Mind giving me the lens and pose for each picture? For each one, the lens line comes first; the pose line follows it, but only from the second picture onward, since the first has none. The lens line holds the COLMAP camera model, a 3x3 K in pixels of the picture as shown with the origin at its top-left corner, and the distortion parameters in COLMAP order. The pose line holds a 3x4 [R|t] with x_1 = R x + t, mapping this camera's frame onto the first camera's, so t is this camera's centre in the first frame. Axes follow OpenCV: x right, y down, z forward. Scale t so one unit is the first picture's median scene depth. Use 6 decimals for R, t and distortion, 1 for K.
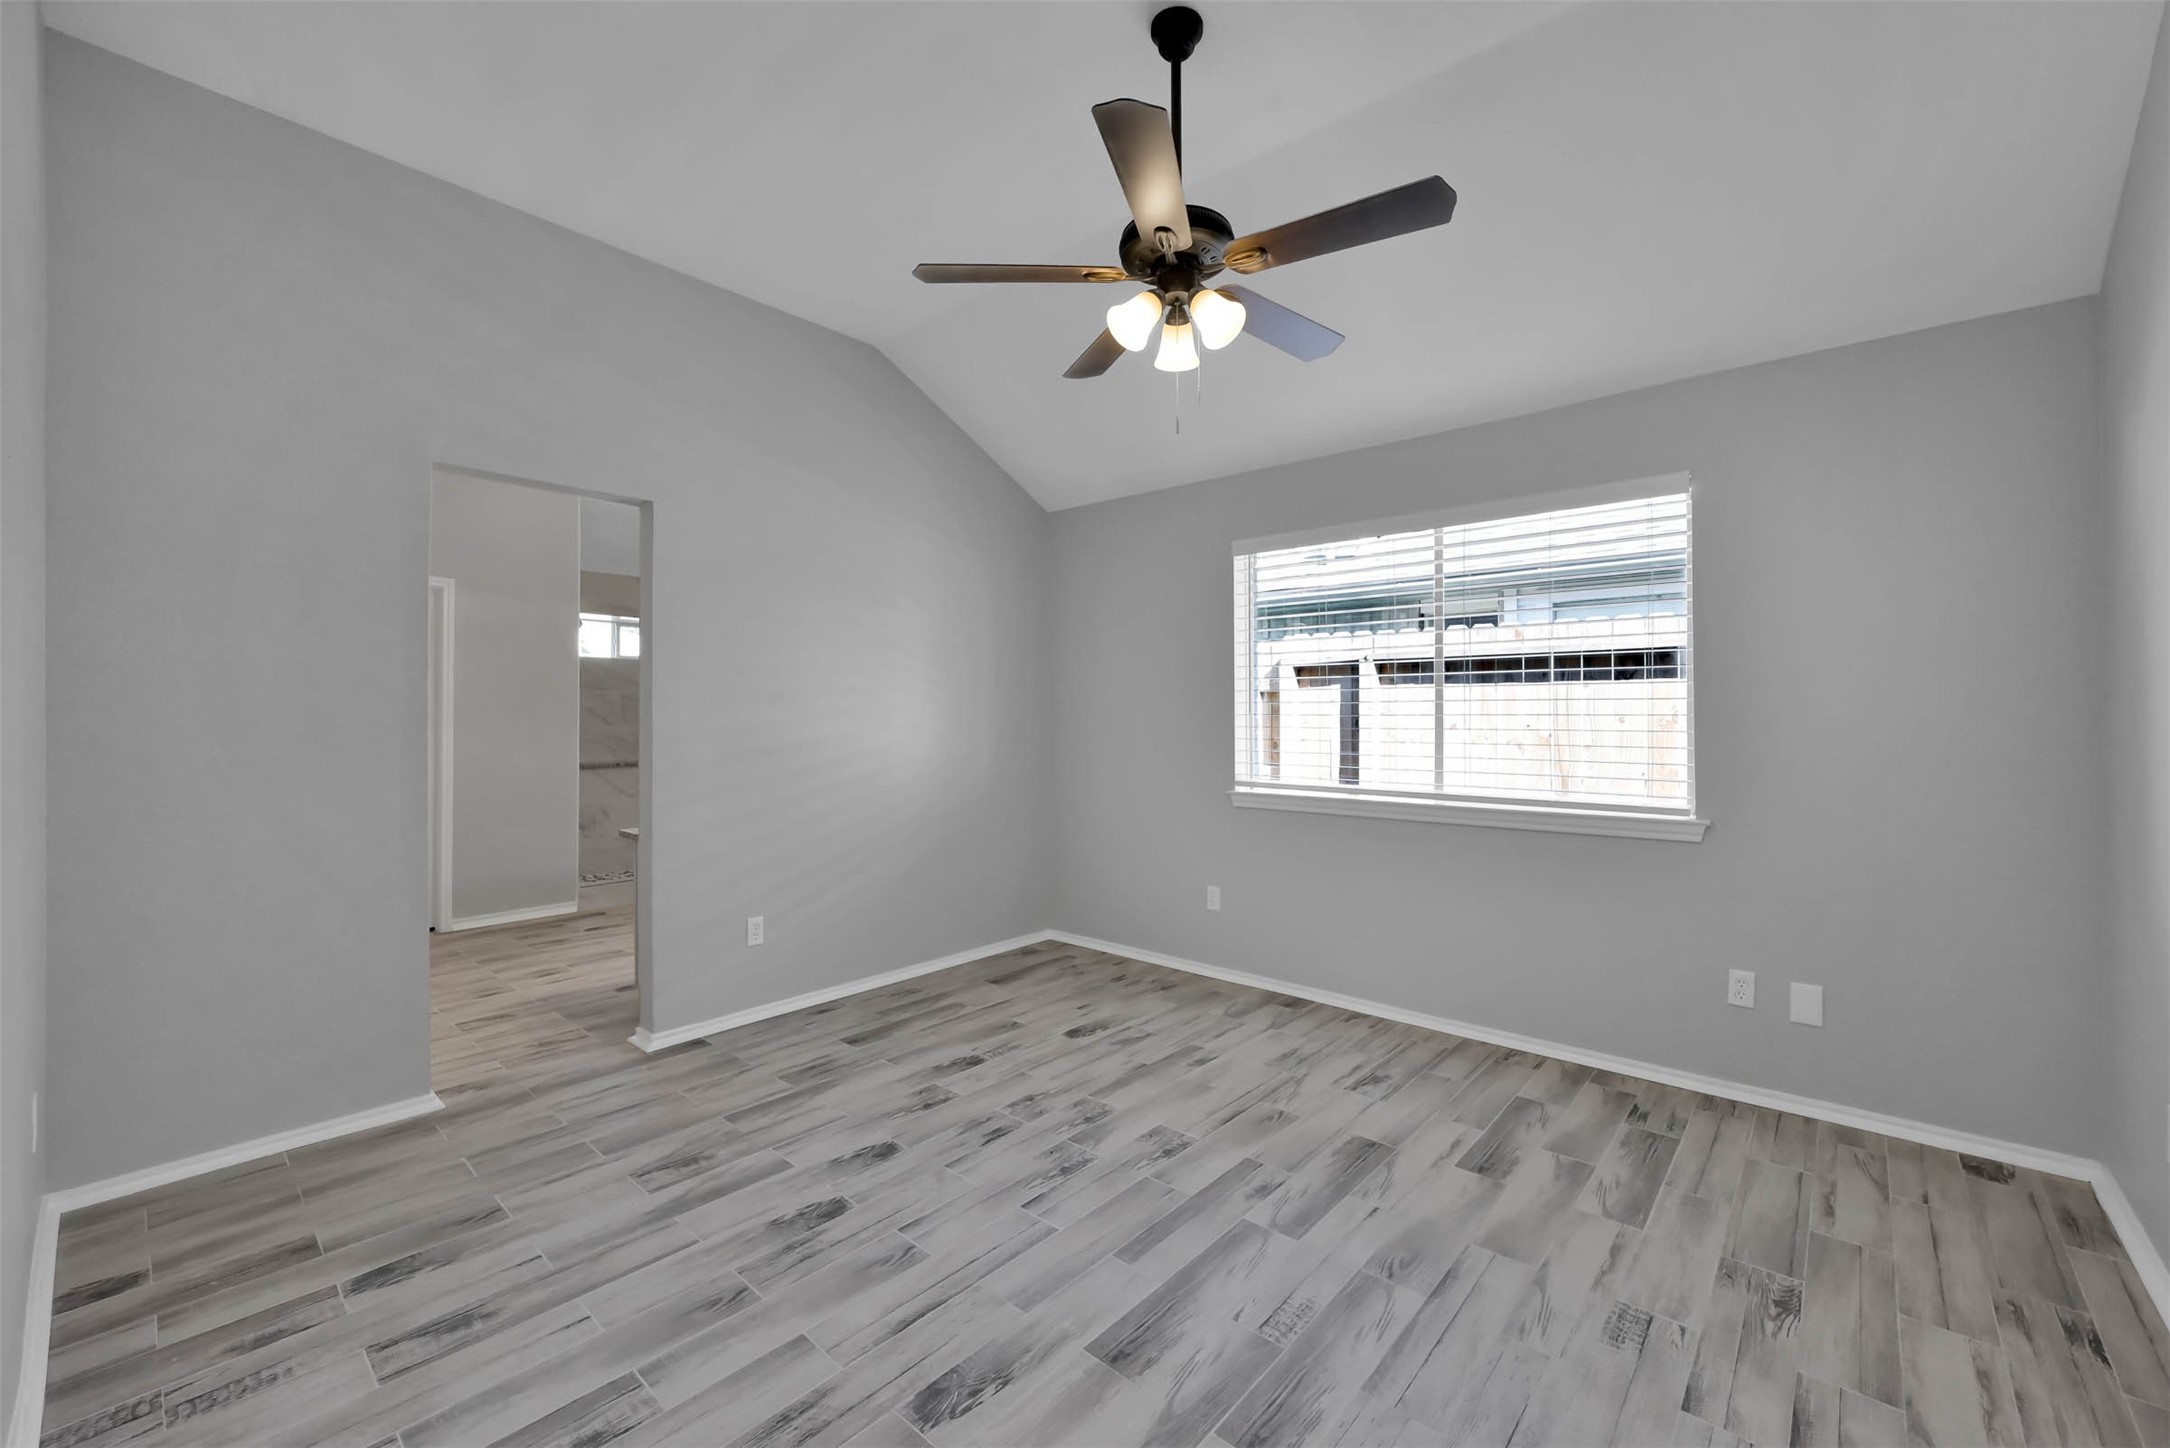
lens RADIAL K [[859.6, 0, 1098.4], [0, 859.6, 716.1], [0, 0, 1]] dist [-0.001930, 0.000227]
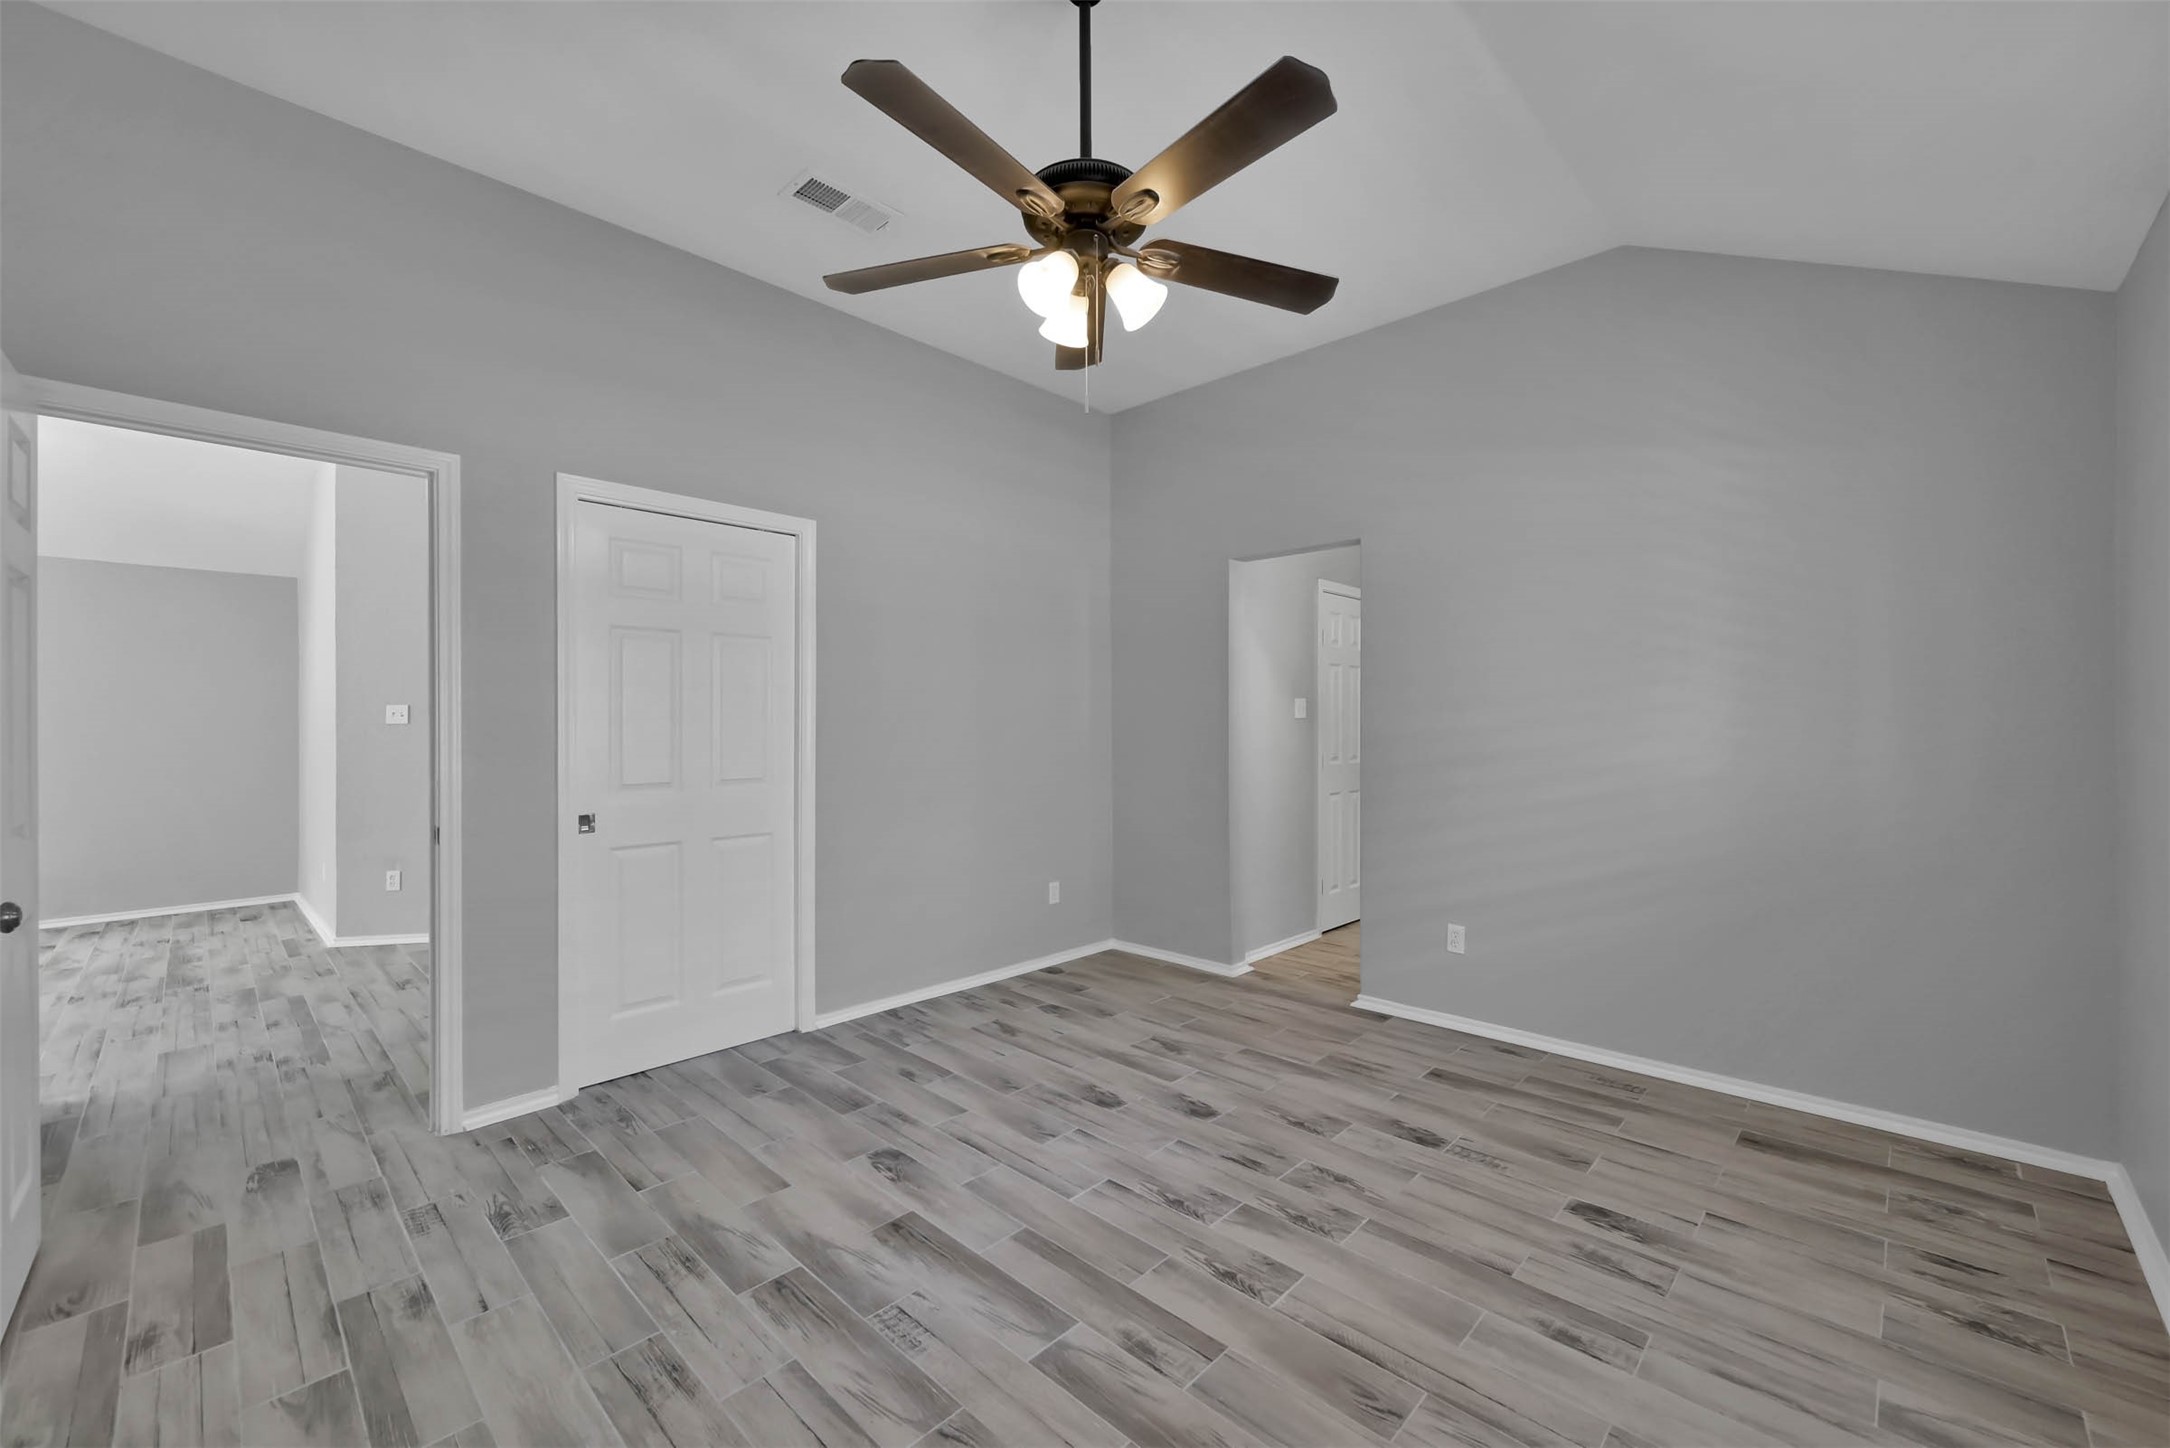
lens RADIAL K [[859.6, 0, 1082.5], [0, 859.6, 729.0], [0, 0, 1]] dist [-0.001930, 0.000227]
pose [[-0.045621, 0.005614, -0.998943, 0.884254], [0.008035, 0.999954, 0.005252, 0.008081], [0.998927, -0.007787, -0.045664, 0.931954]]
